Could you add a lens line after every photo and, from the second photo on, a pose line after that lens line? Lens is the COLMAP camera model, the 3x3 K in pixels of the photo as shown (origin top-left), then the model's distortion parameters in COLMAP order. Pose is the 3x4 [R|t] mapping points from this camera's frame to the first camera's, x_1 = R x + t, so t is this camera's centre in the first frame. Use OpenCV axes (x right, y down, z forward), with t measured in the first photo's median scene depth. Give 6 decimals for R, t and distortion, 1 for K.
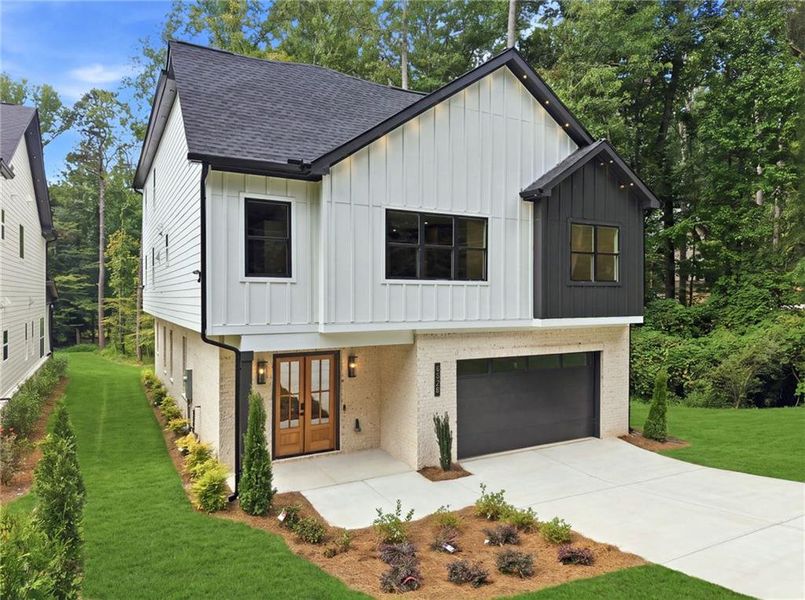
lens RADIAL K [[543.7, 0, 409.9], [0, 543.7, 294.1], [0, 0, 1]] dist [0.010772, -0.002569]
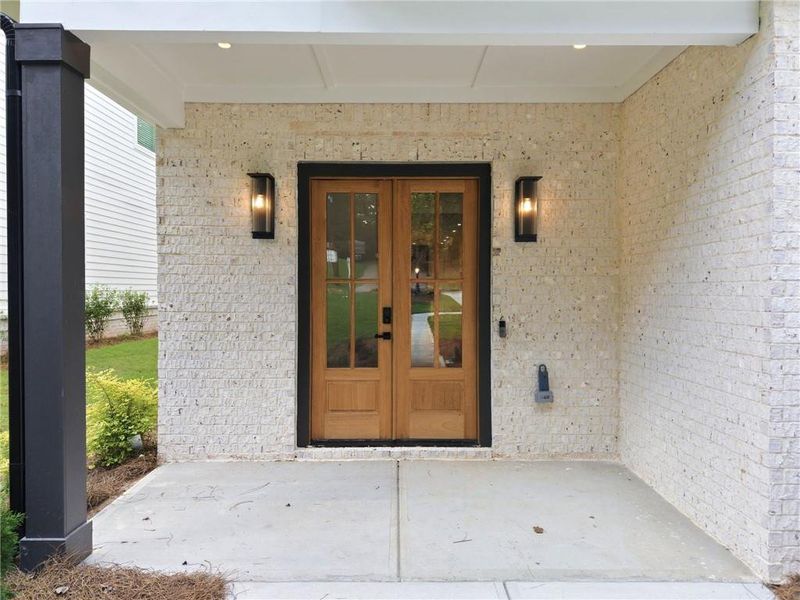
lens RADIAL K [[540.4, 0, 399.3], [0, 540.4, 293.0], [0, 0, 1]] dist [0.010772, -0.002569]
pose [[0.885836, 0.003826, -0.463983, -0.018682], [0.002233, 0.999919, 0.012509, 0.186599], [0.463993, -0.012117, 0.885756, 0.678311]]
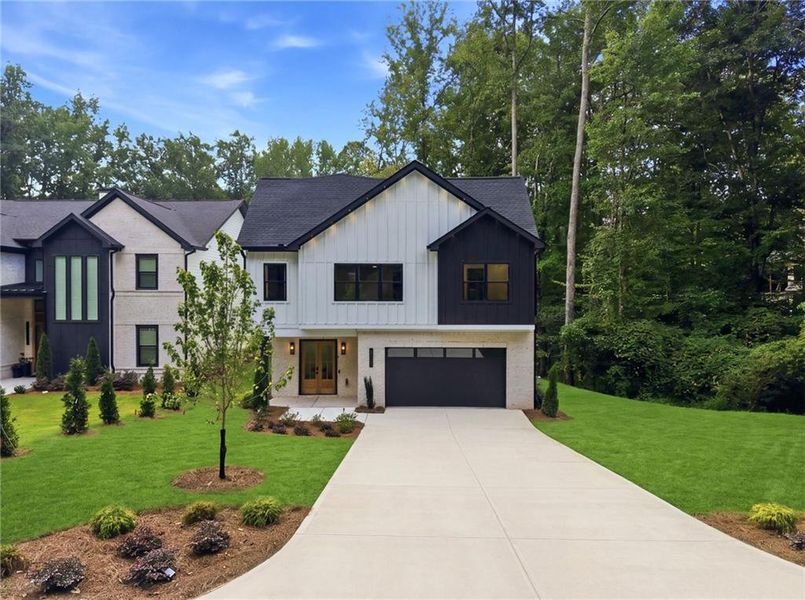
lens RADIAL K [[543.7, 0, 406.8], [0, 543.7, 305.3], [0, 0, 1]] dist [0.010772, -0.002569]
pose [[0.872836, 0.010380, -0.487904, 0.960883], [0.001007, 0.999733, 0.023070, -0.049440], [0.488013, -0.020627, 0.872593, -0.449432]]
